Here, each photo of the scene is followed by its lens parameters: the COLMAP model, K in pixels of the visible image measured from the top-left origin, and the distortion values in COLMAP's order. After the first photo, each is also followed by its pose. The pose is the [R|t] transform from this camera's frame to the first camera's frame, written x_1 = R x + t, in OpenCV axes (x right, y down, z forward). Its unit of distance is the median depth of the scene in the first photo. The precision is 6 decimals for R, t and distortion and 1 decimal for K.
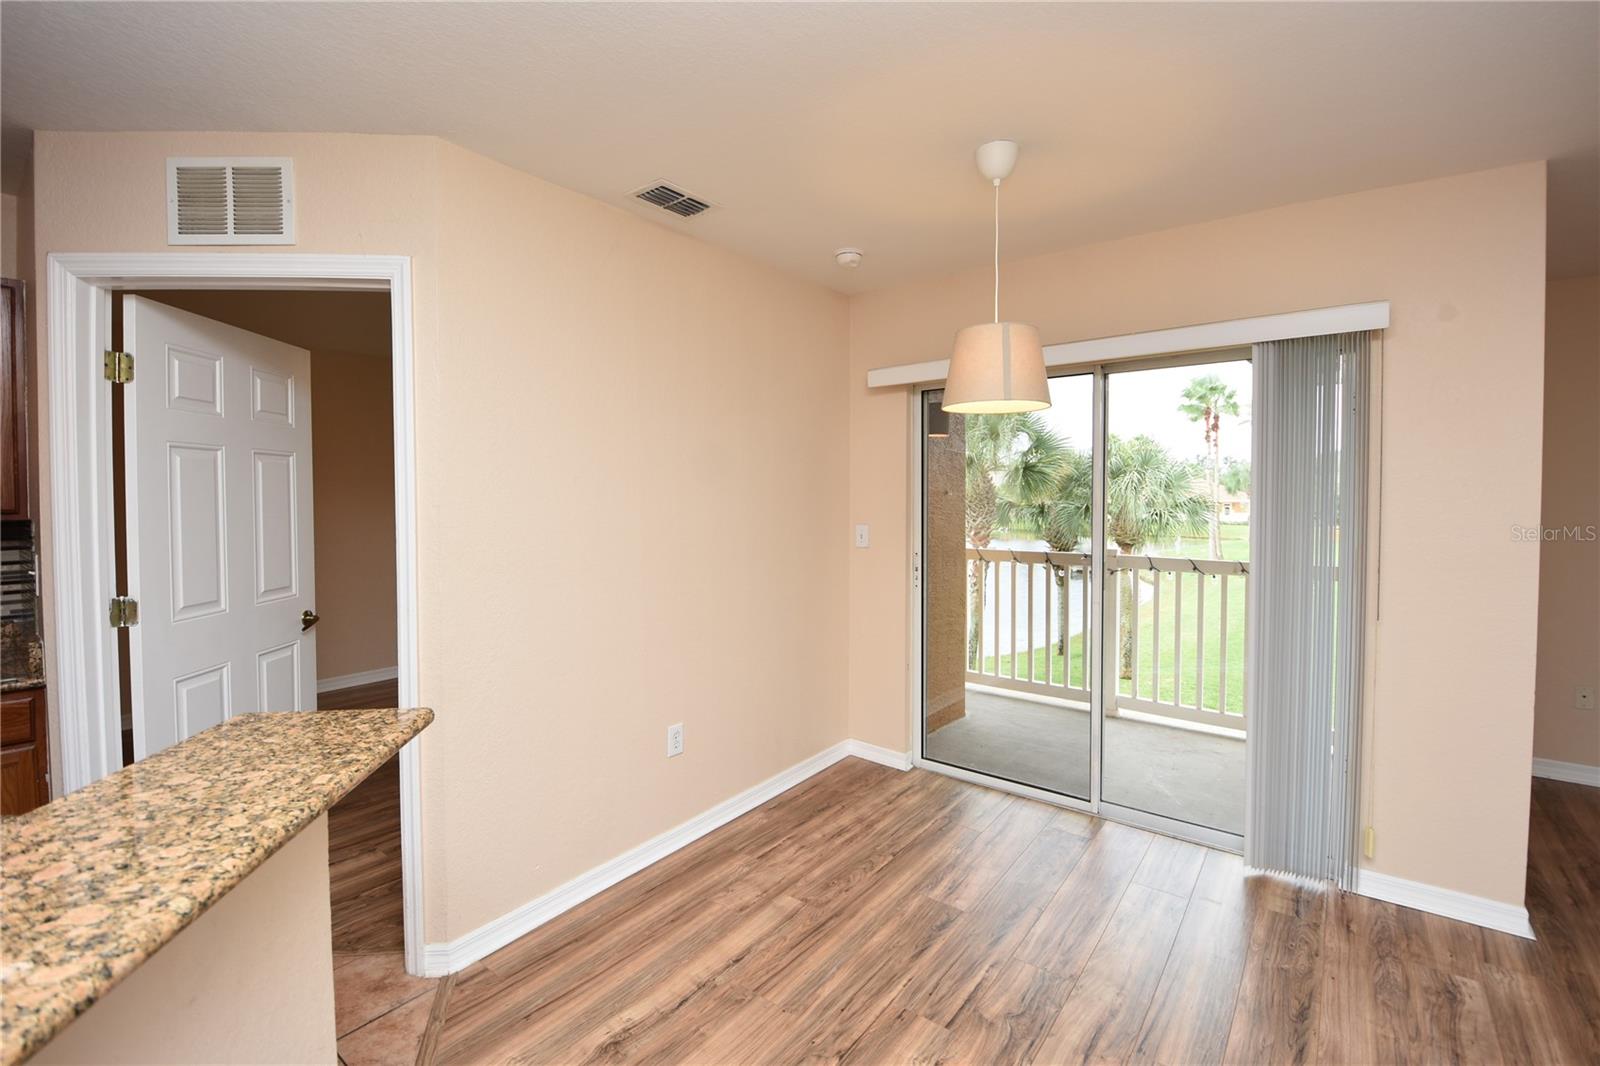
lens RADIAL K [[702.9, 0, 791.1], [0, 702.9, 519.1], [0, 0, 1]] dist [-0.007026, -0.010615]
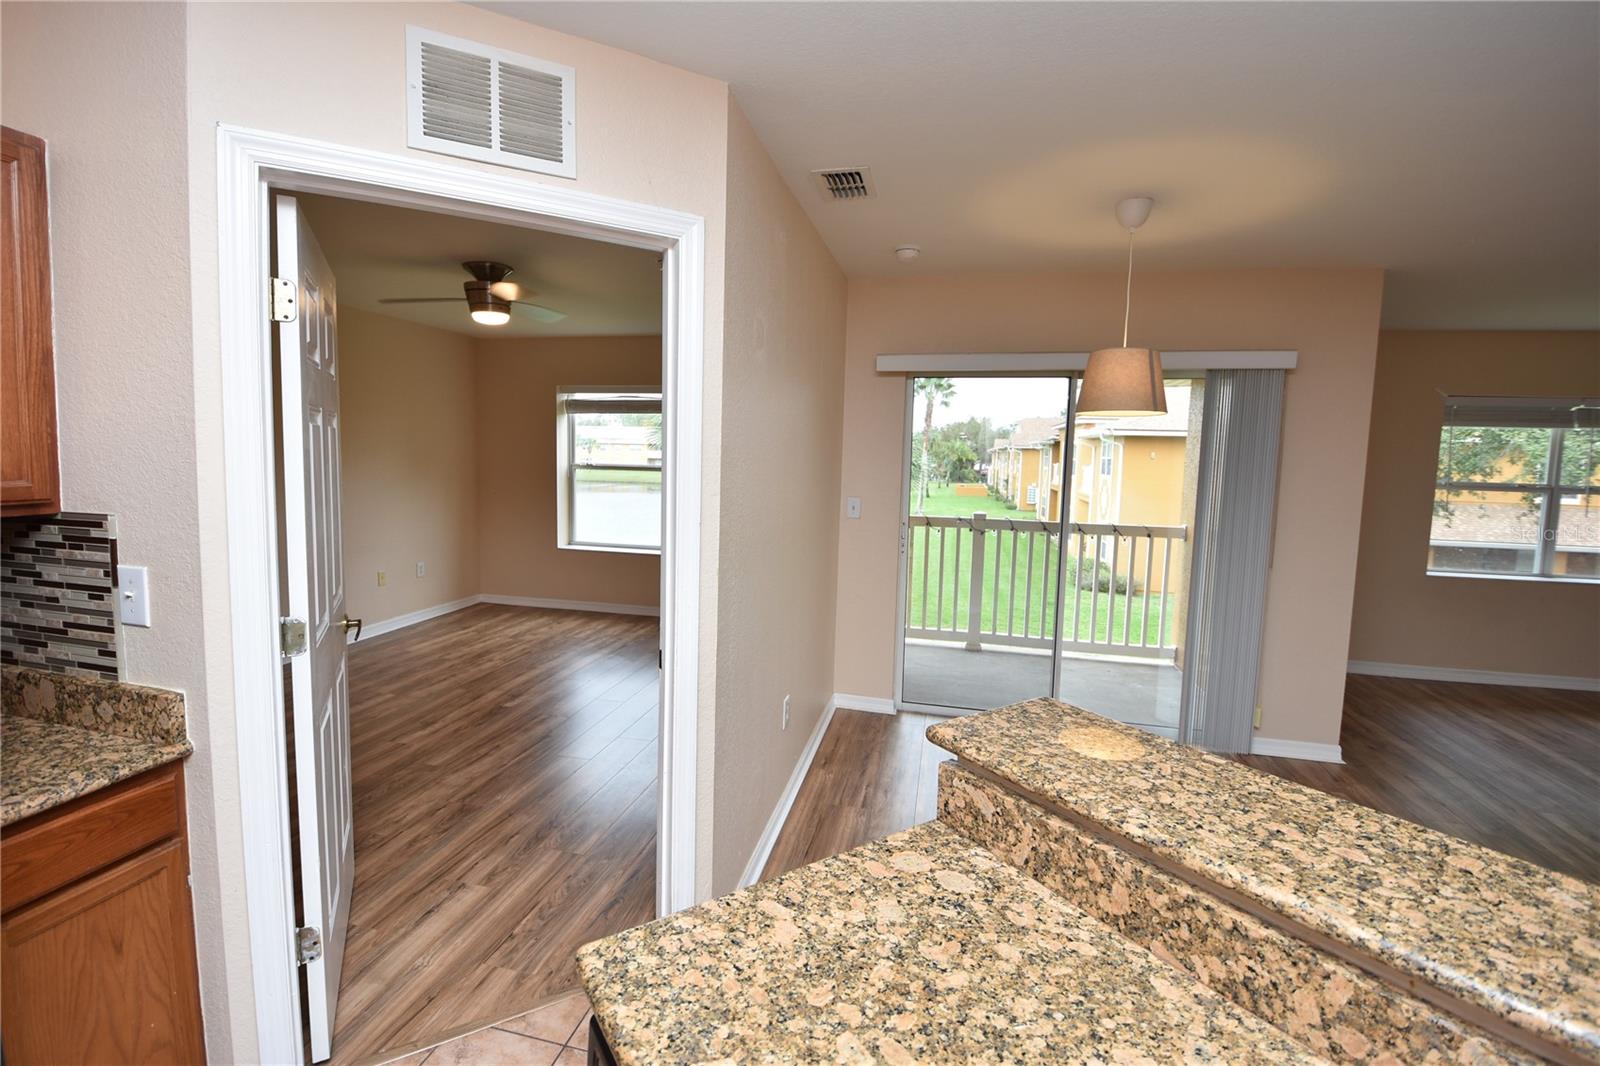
lens RADIAL K [[702.9, 0, 787.4], [0, 702.9, 520.2], [0, 0, 1]] dist [-0.007026, -0.010615]
pose [[0.907102, -0.017770, 0.420536, -0.460302], [-0.010111, 0.997900, 0.063975, -0.025283], [-0.420790, -0.062284, 0.905017, 0.065424]]
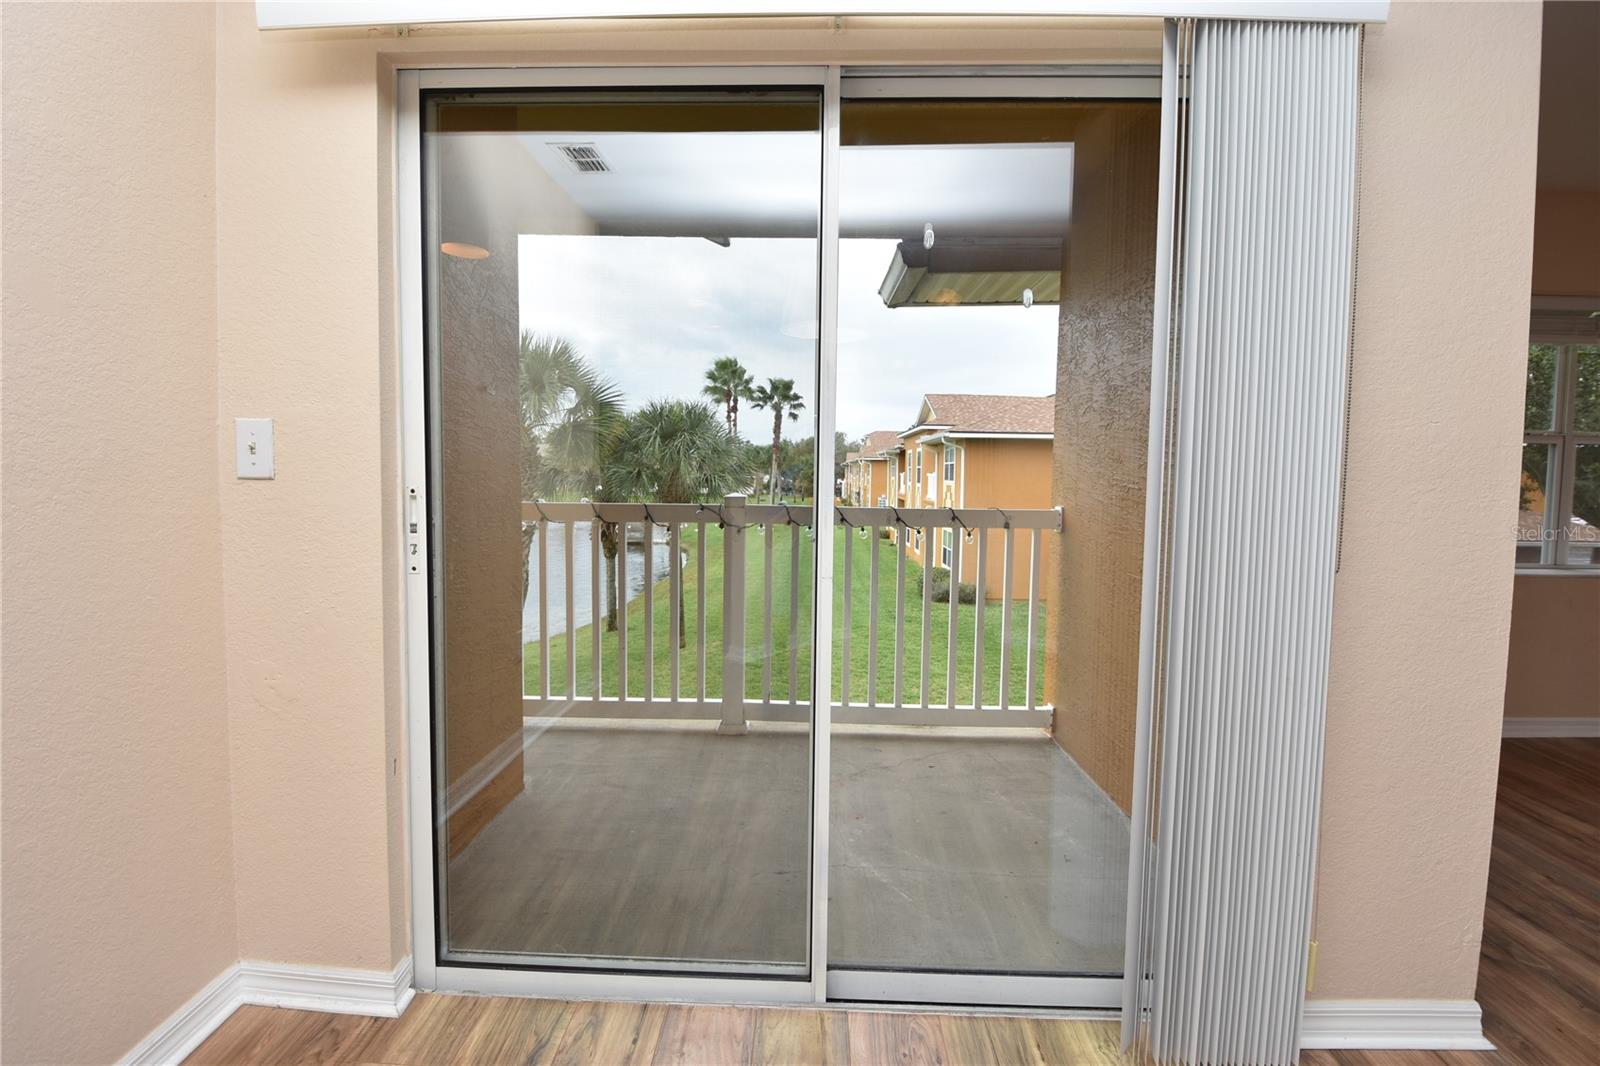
lens RADIAL K [[702.9, 0, 794.7], [0, 702.9, 515.9], [0, 0, 1]] dist [-0.007026, -0.010615]
pose [[0.801798, -0.023009, 0.597152, 0.113297], [0.004729, 0.999471, 0.032162, 0.052328], [-0.597577, -0.022963, 0.801483, 0.534560]]
